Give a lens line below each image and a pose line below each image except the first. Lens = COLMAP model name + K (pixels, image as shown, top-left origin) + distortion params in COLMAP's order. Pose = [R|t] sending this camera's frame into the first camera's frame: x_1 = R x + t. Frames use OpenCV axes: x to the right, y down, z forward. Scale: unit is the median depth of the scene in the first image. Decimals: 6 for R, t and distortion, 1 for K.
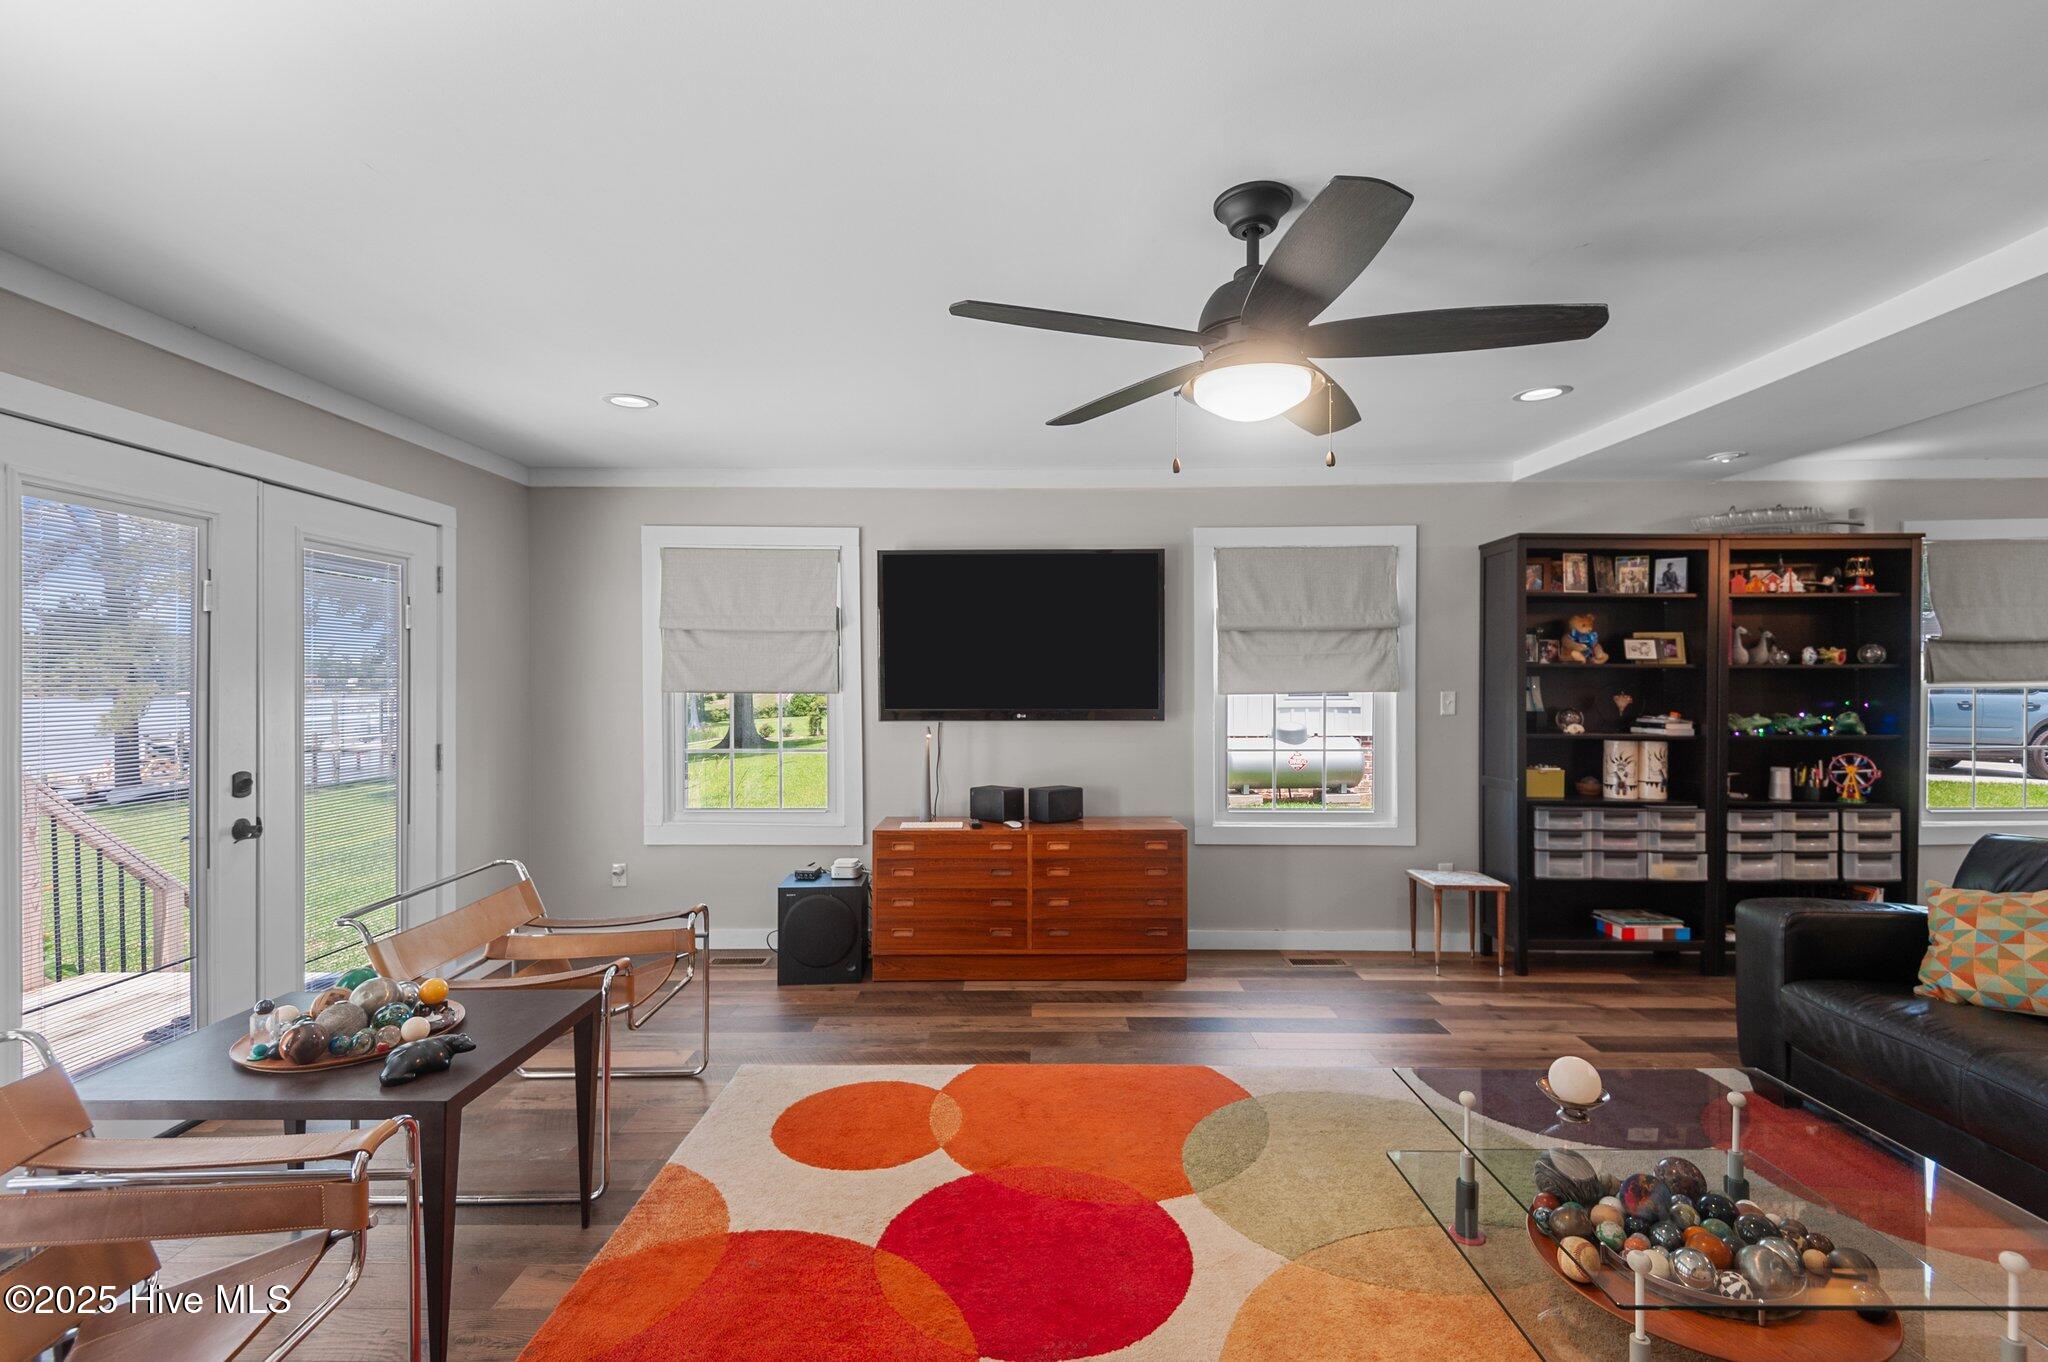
lens RADIAL K [[923.0, 0, 1025.6], [0, 923.0, 685.2], [0, 0, 1]] dist [0.039952, -0.031245]
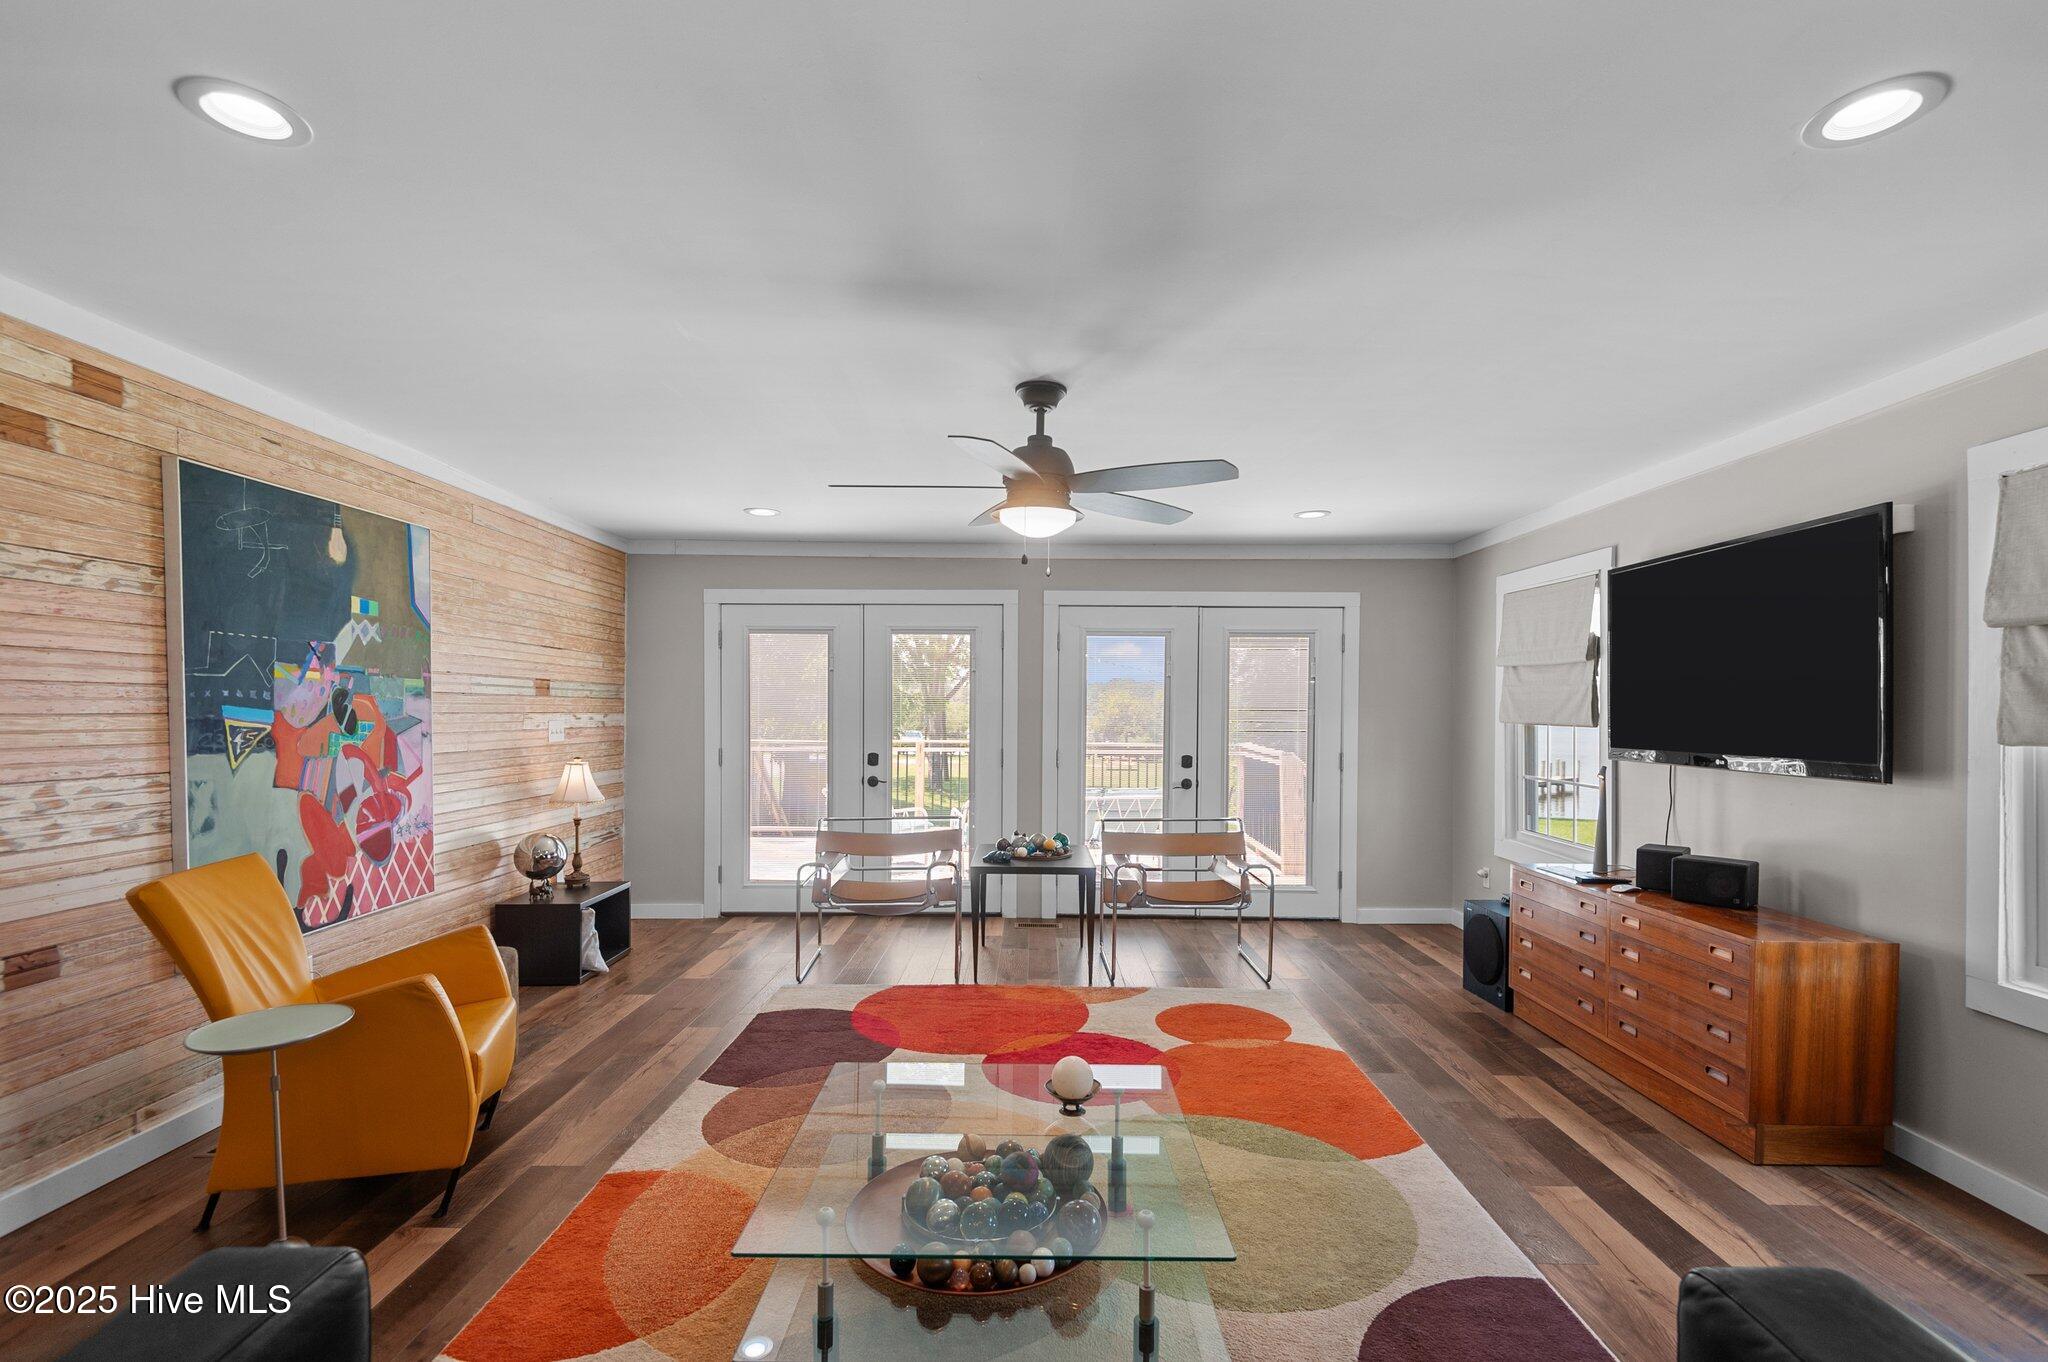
lens RADIAL K [[936.1, 0, 1020.1], [0, 936.1, 714.6], [0, 0, 1]] dist [-0.000184, -0.000381]
pose [[-0.001496, 0.009167, -0.999957, 0.847098], [-0.012416, 0.999881, 0.009185, -0.005880], [0.999922, 0.012430, -0.001382, 0.470709]]
